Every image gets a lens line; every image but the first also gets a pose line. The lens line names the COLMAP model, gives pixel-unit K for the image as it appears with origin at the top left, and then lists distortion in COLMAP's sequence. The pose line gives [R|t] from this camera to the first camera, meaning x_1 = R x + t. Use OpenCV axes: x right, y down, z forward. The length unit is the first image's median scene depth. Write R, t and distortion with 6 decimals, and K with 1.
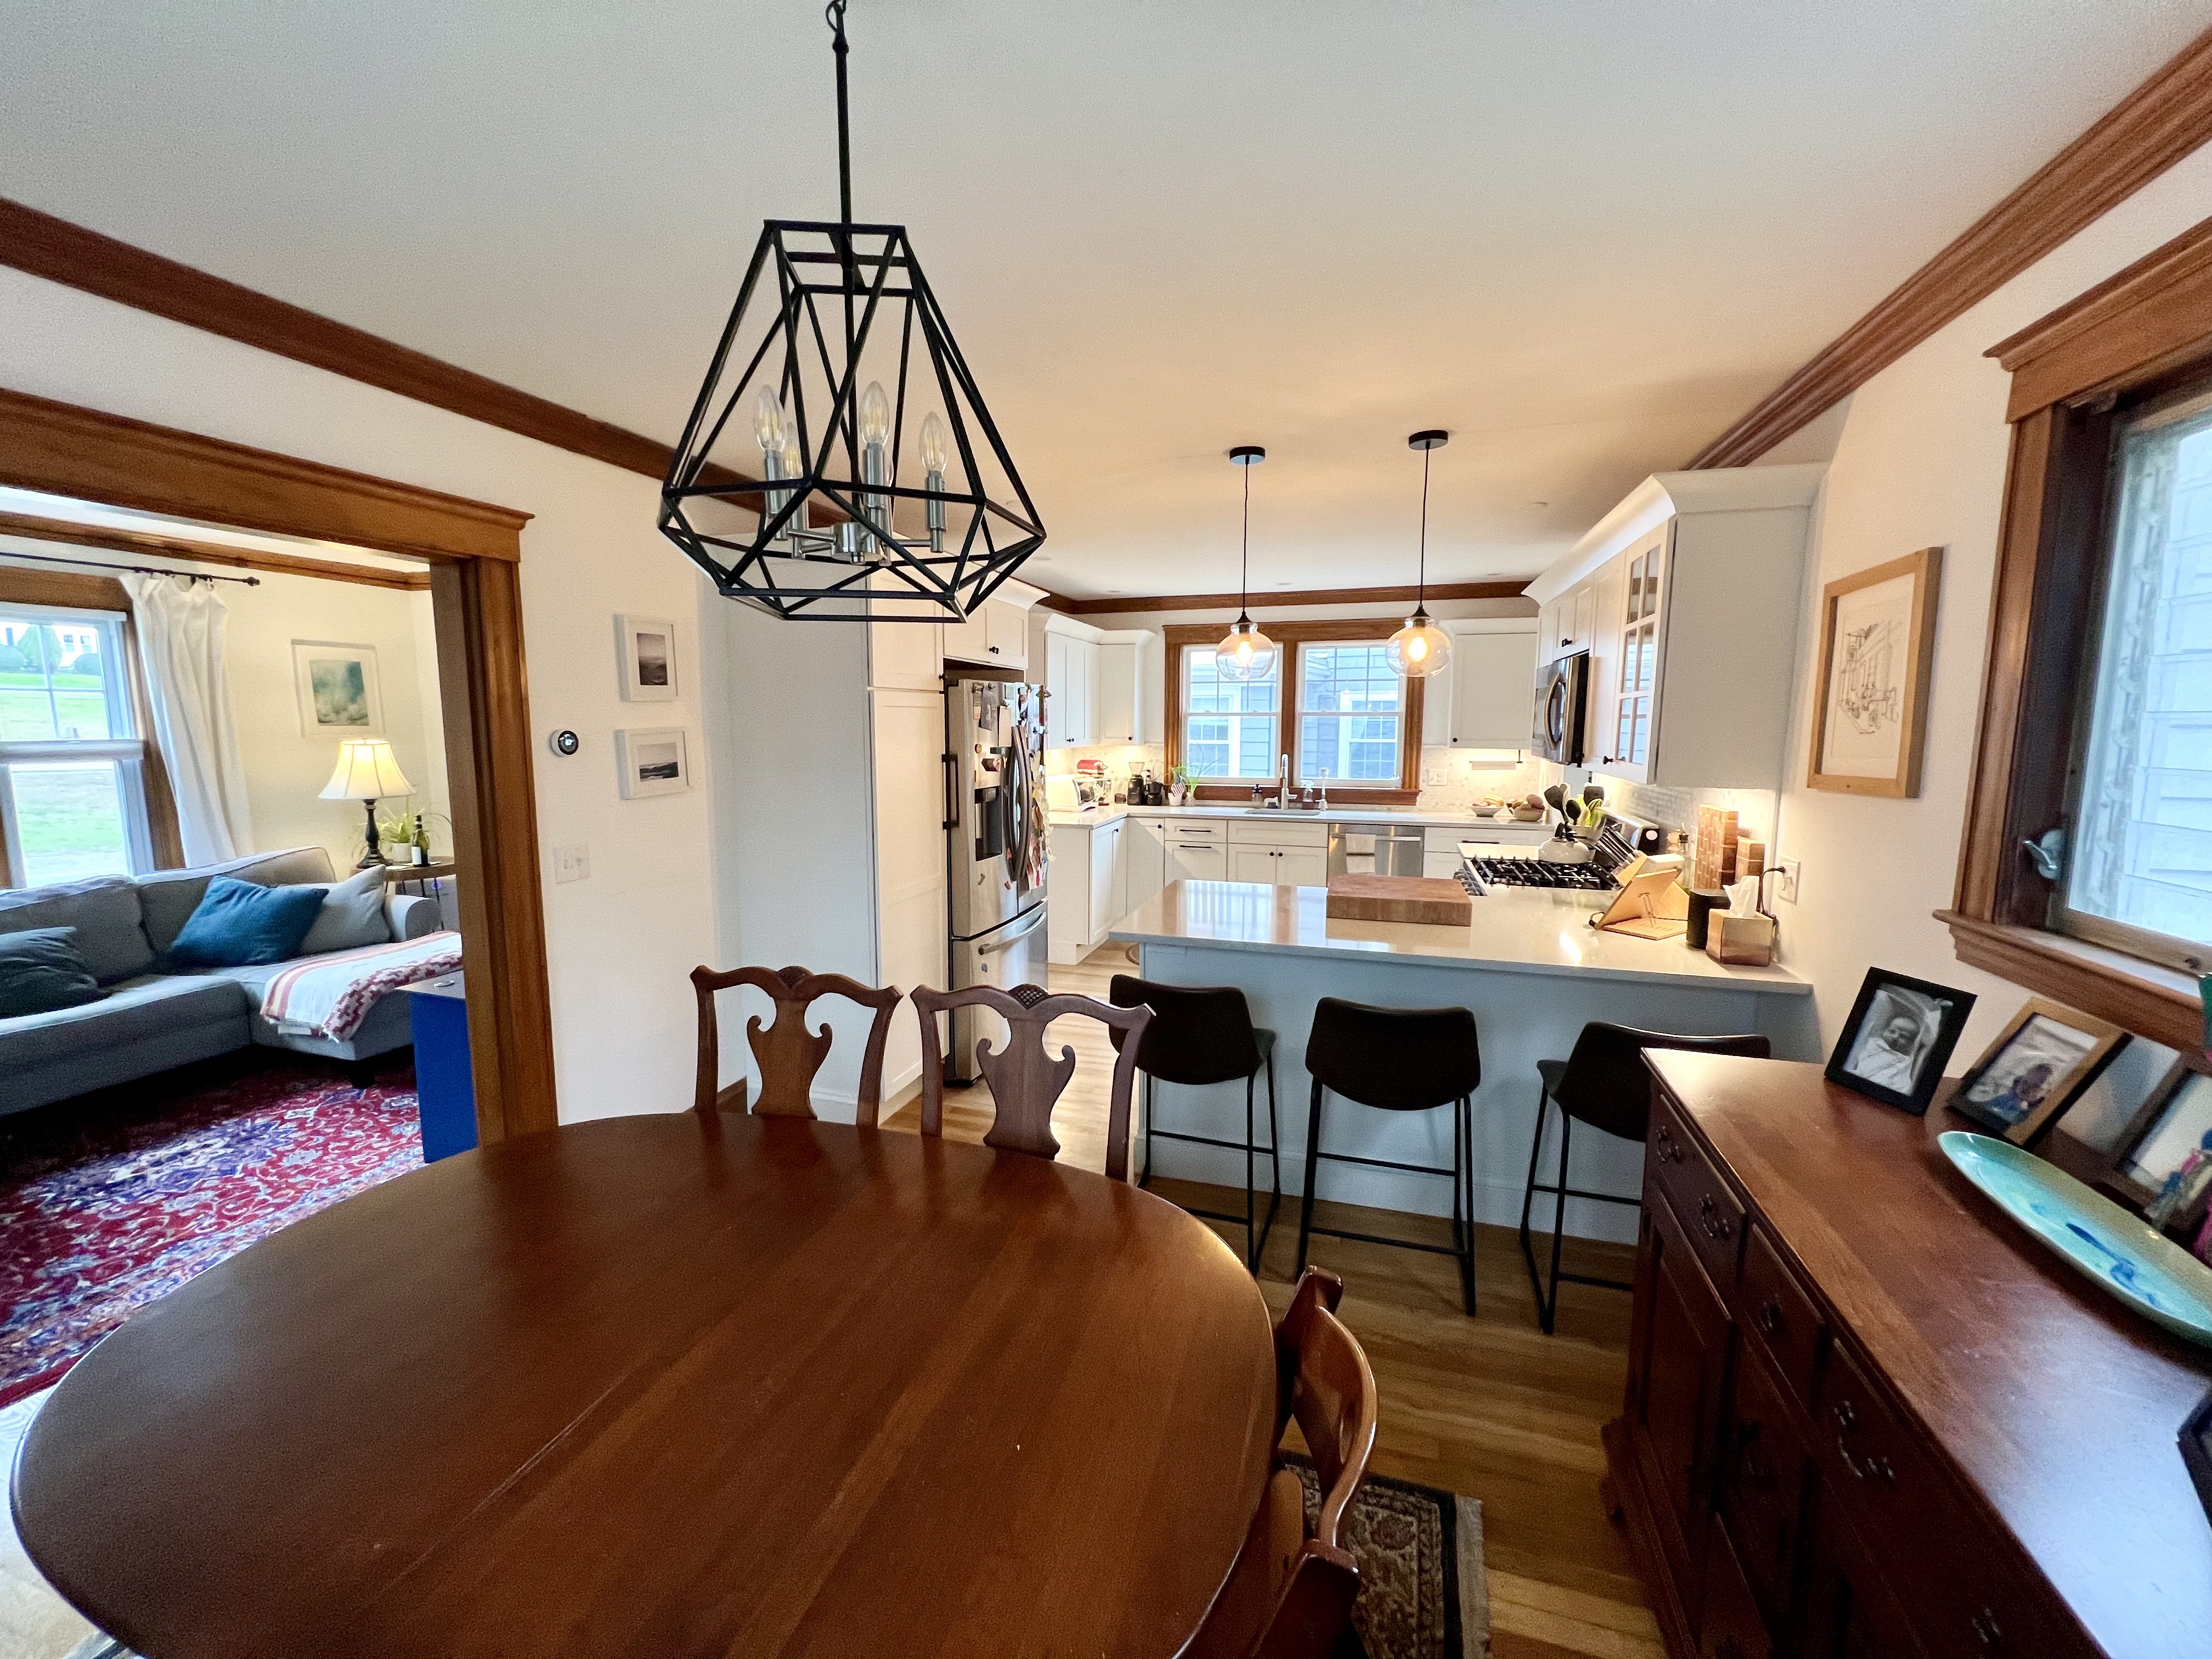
lens RADIAL K [[884.9, 0, 1118.8], [0, 884.9, 825.5], [0, 0, 1]] dist [0.003216, 0.000133]
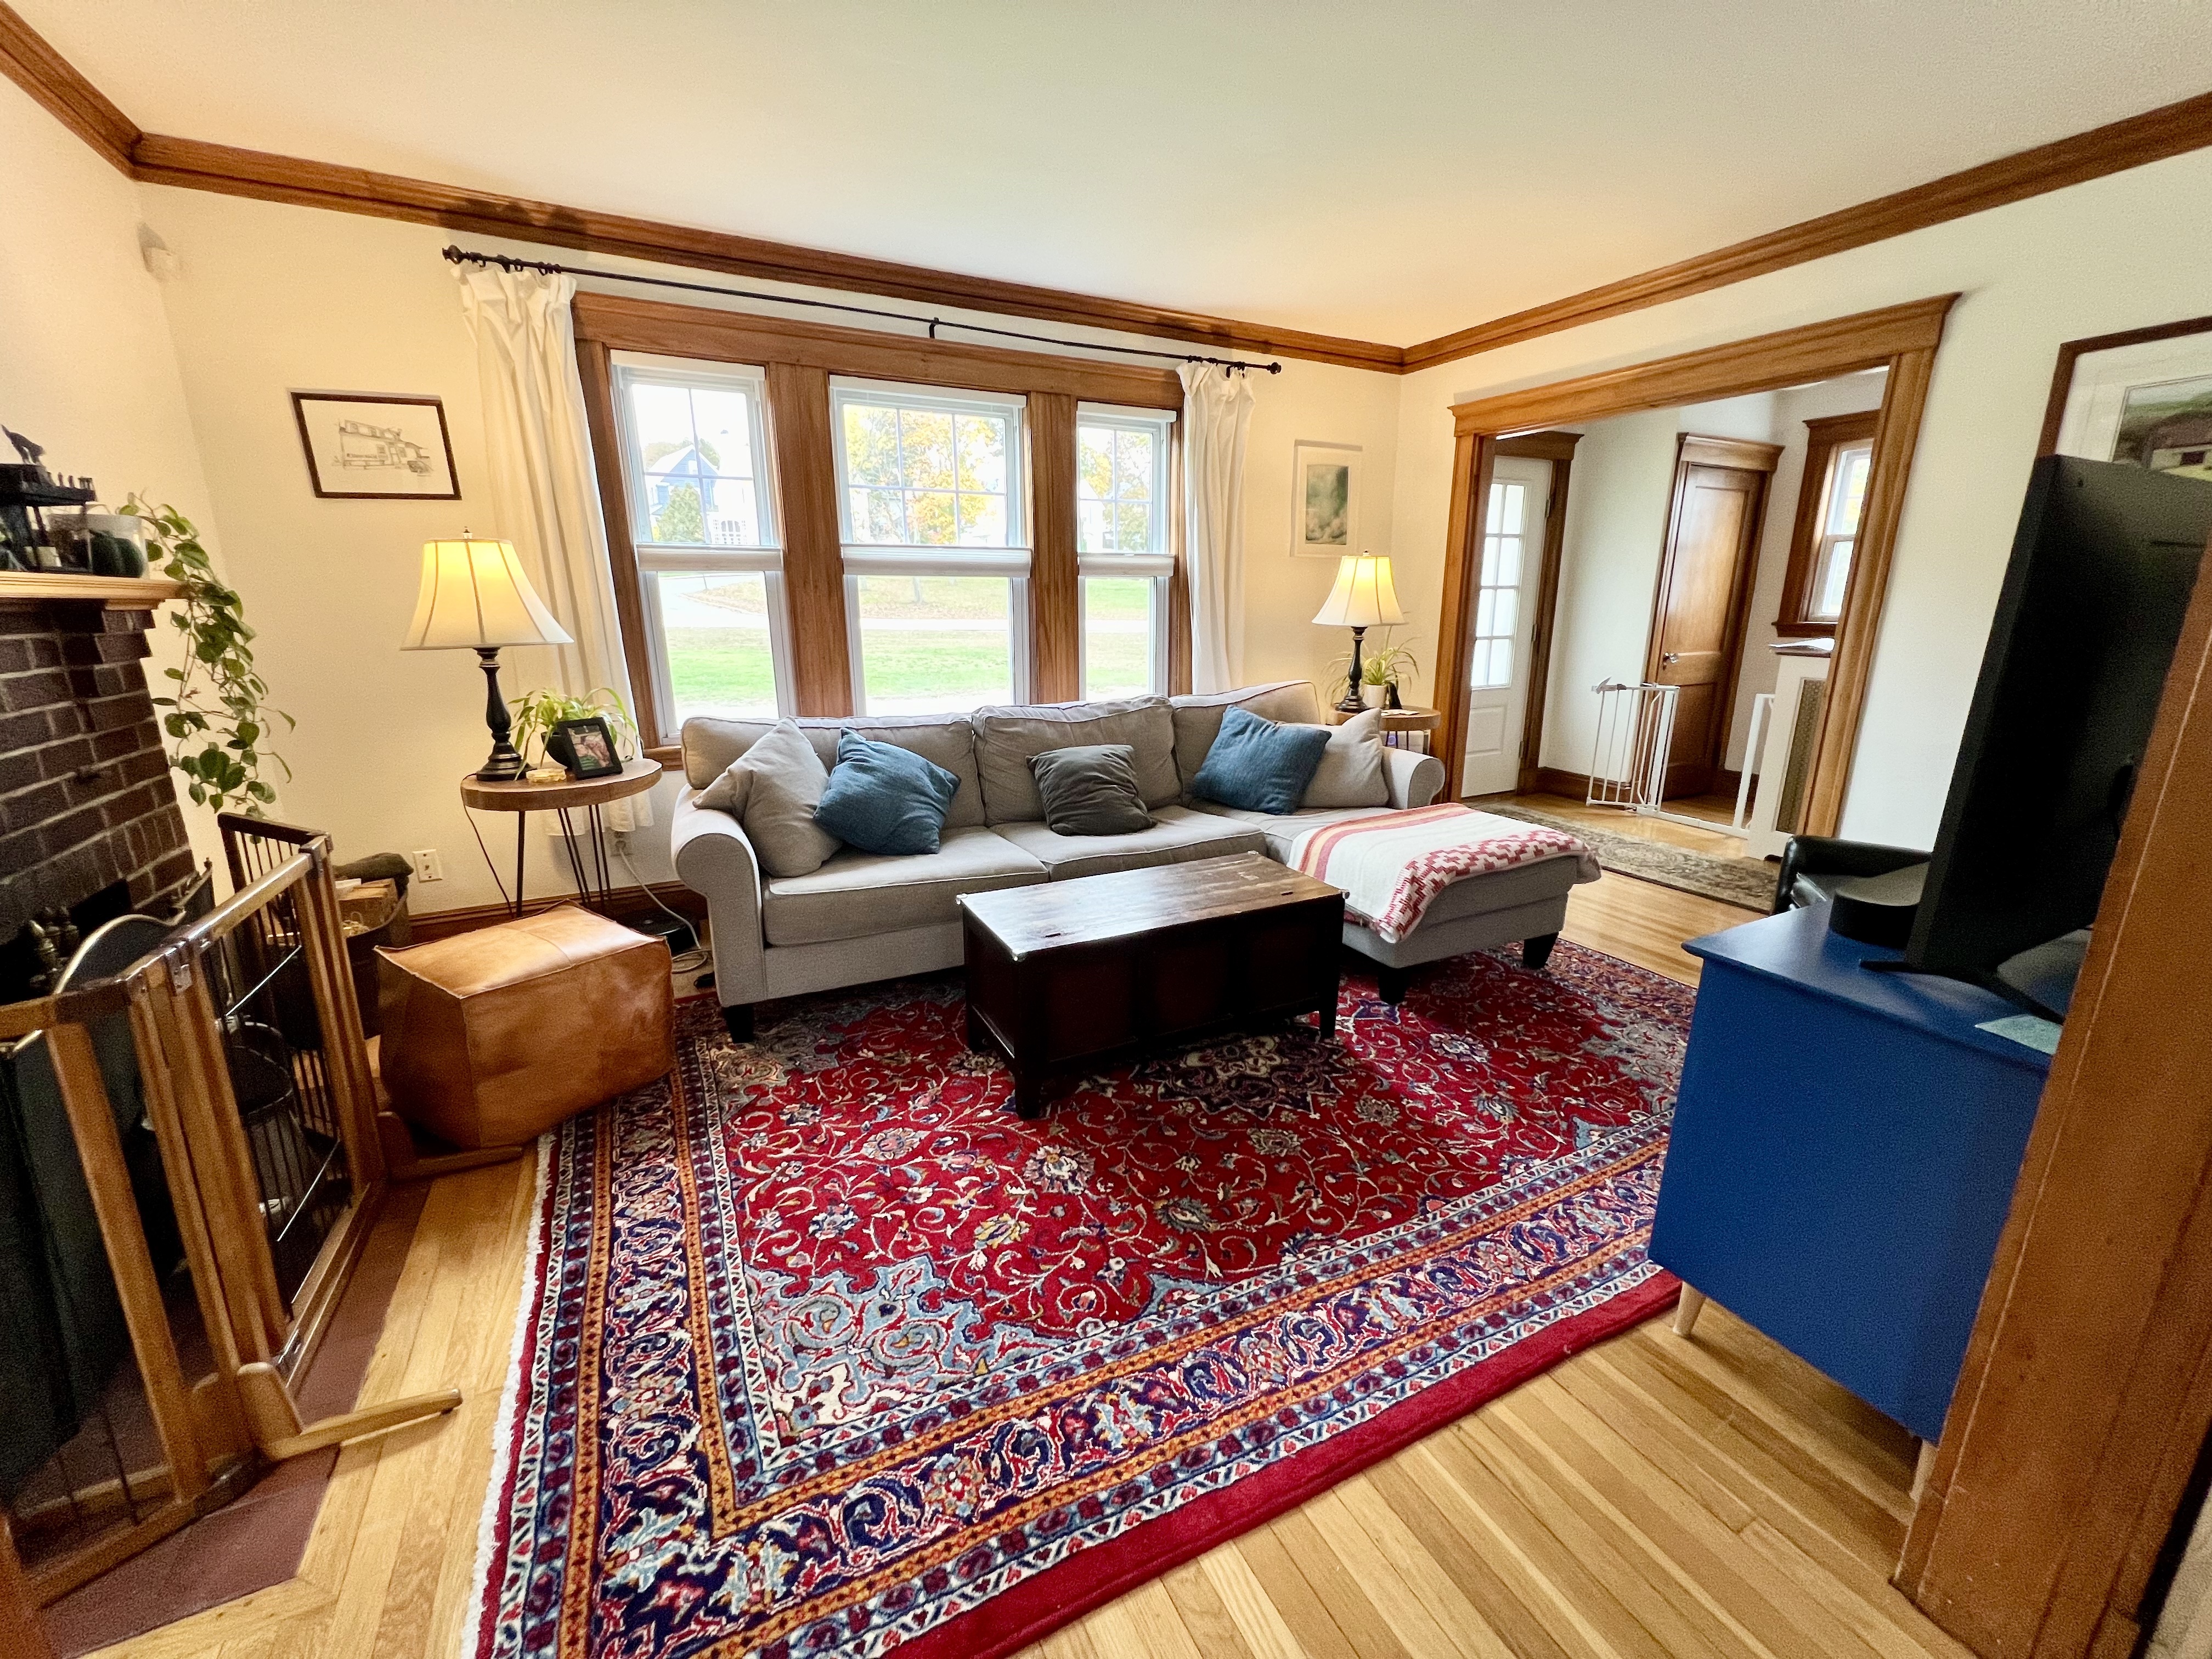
lens RADIAL K [[884.9, 0, 1097.9], [0, 884.9, 822.1], [0, 0, 1]] dist [0.003216, 0.000133]
pose [[0.699120, 0.160766, -0.696697, -0.474489], [-0.077904, 0.985721, 0.149285, 0.050058], [0.710748, -0.050093, 0.701661, 0.281787]]
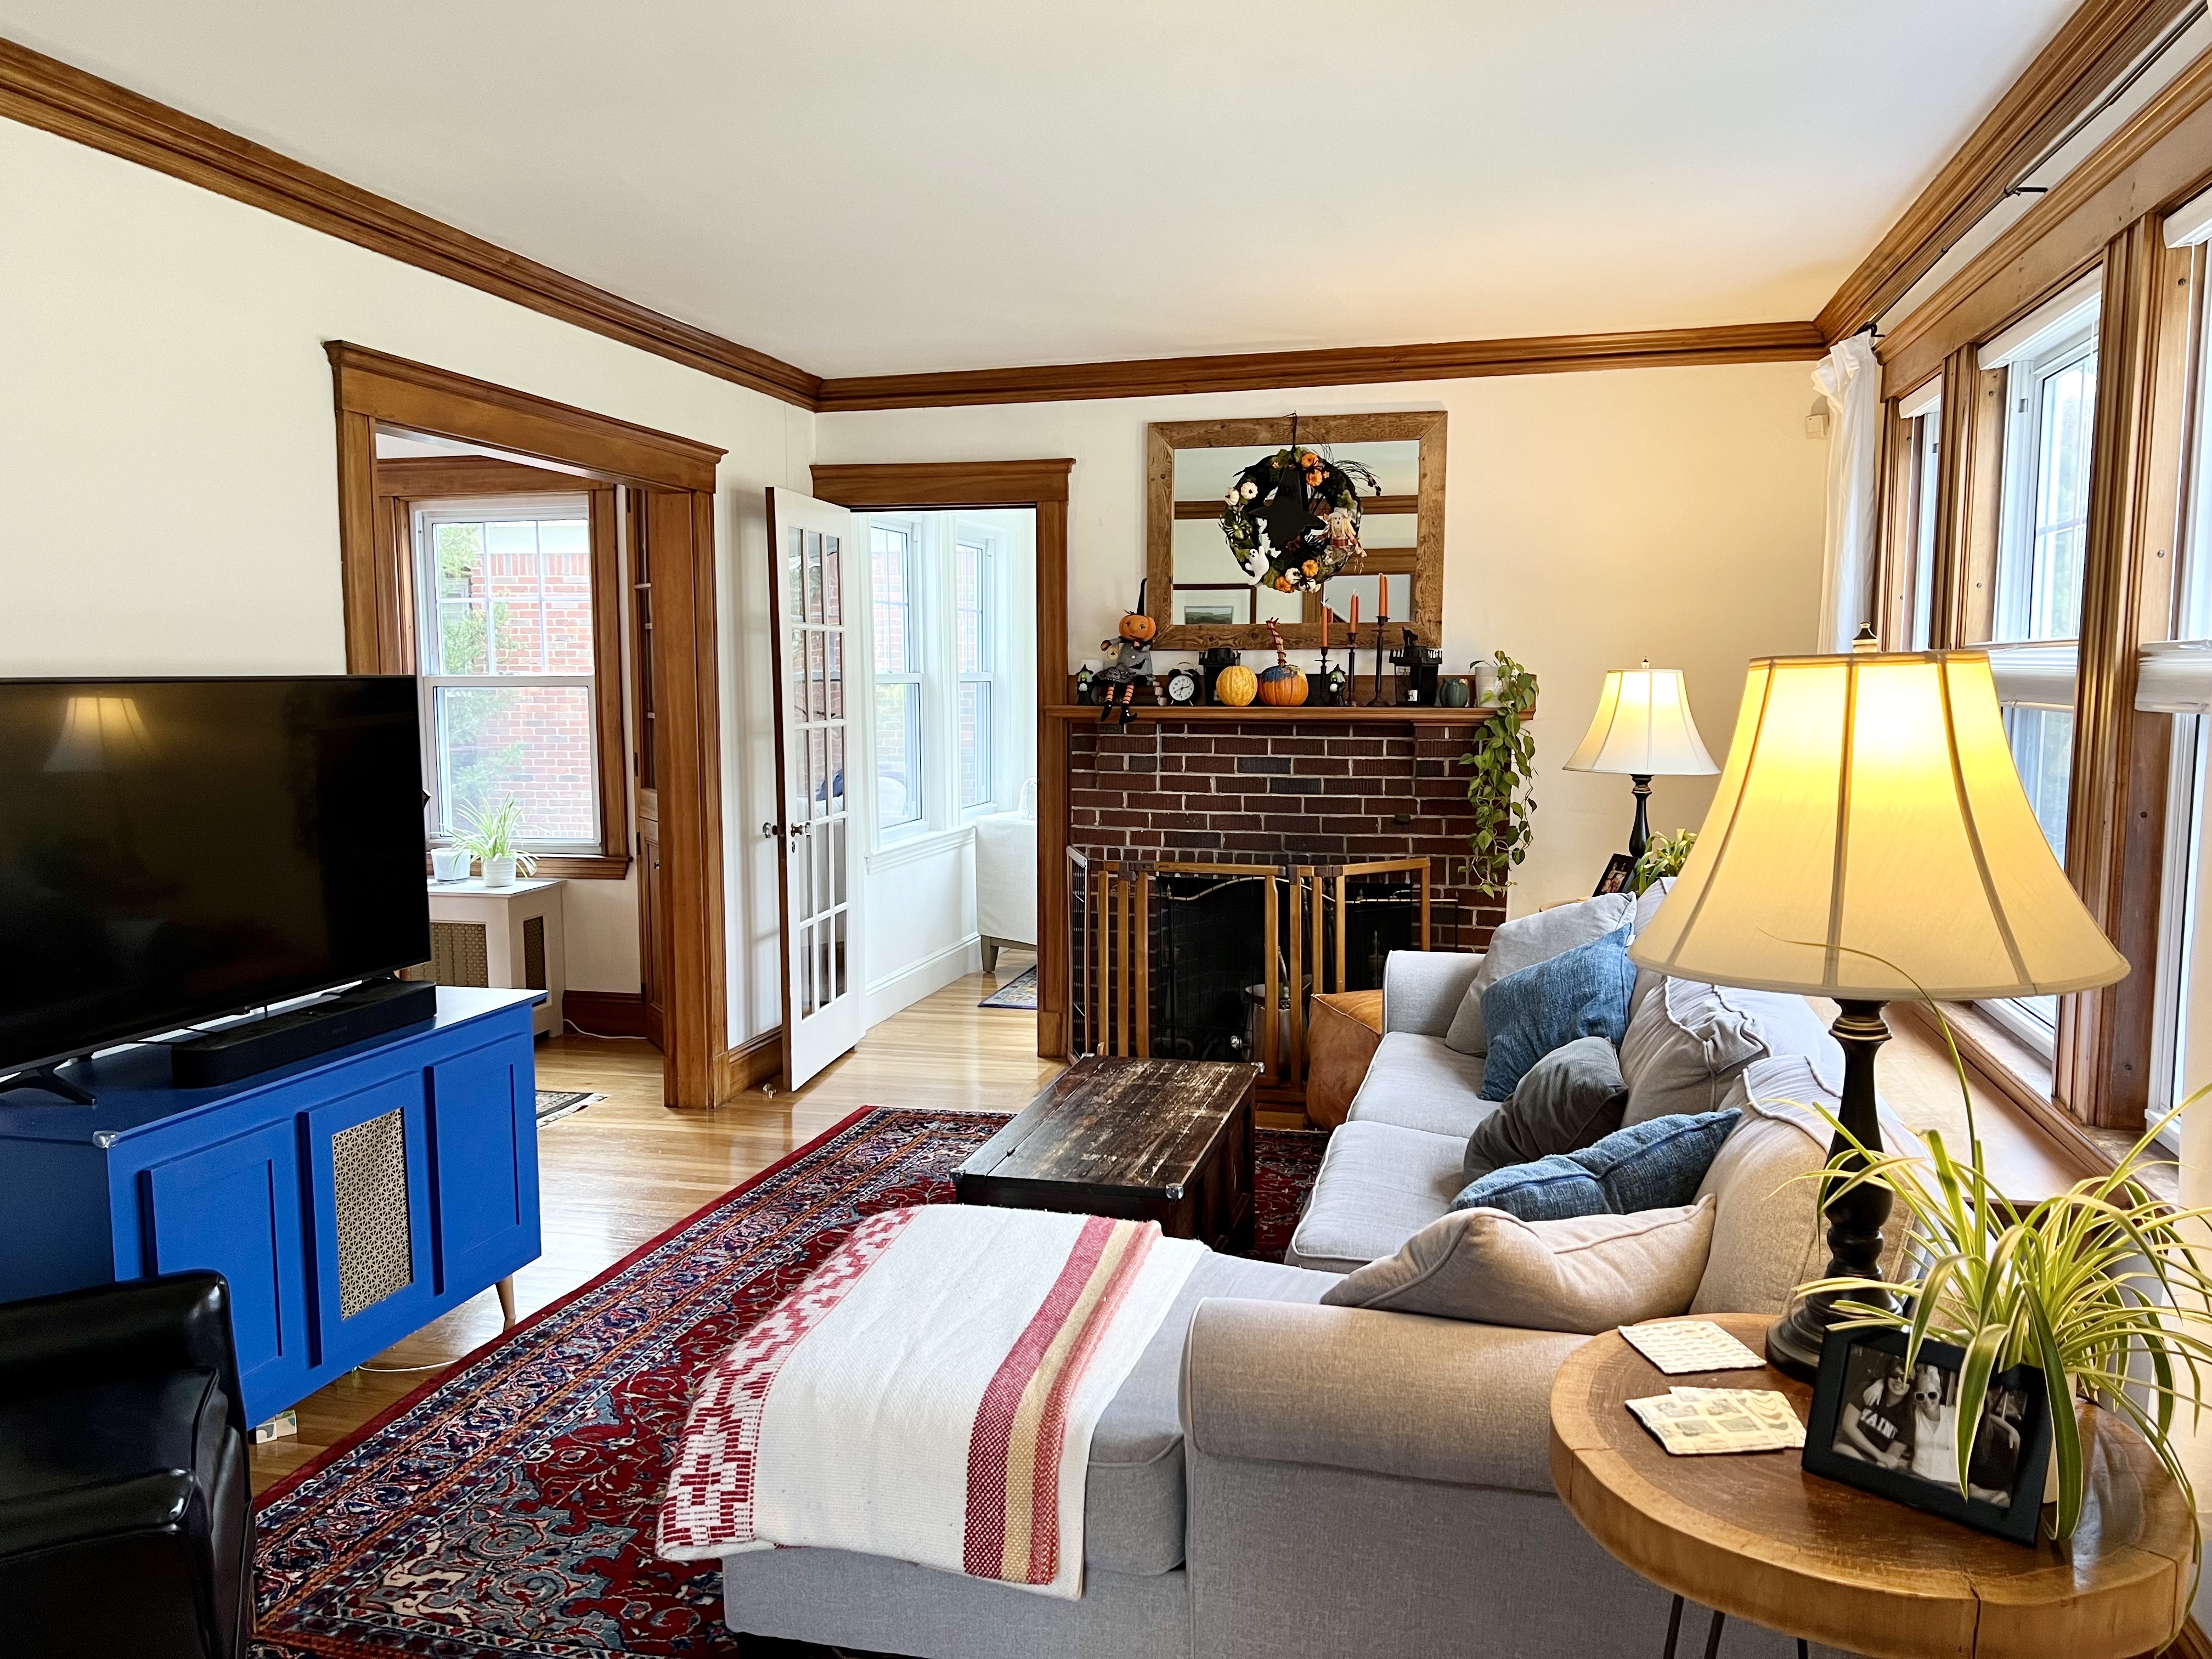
lens RADIAL K [[1637.4, 0, 1112.1], [0, 1637.4, 831.4], [0, 0, 1]] dist [-0.000800, -0.000890]
pose [[-0.997694, -0.009006, -0.067274, -0.778234], [-0.023738, 0.974861, 0.221545, -0.143263], [0.063588, 0.222631, -0.972827, 1.487381]]
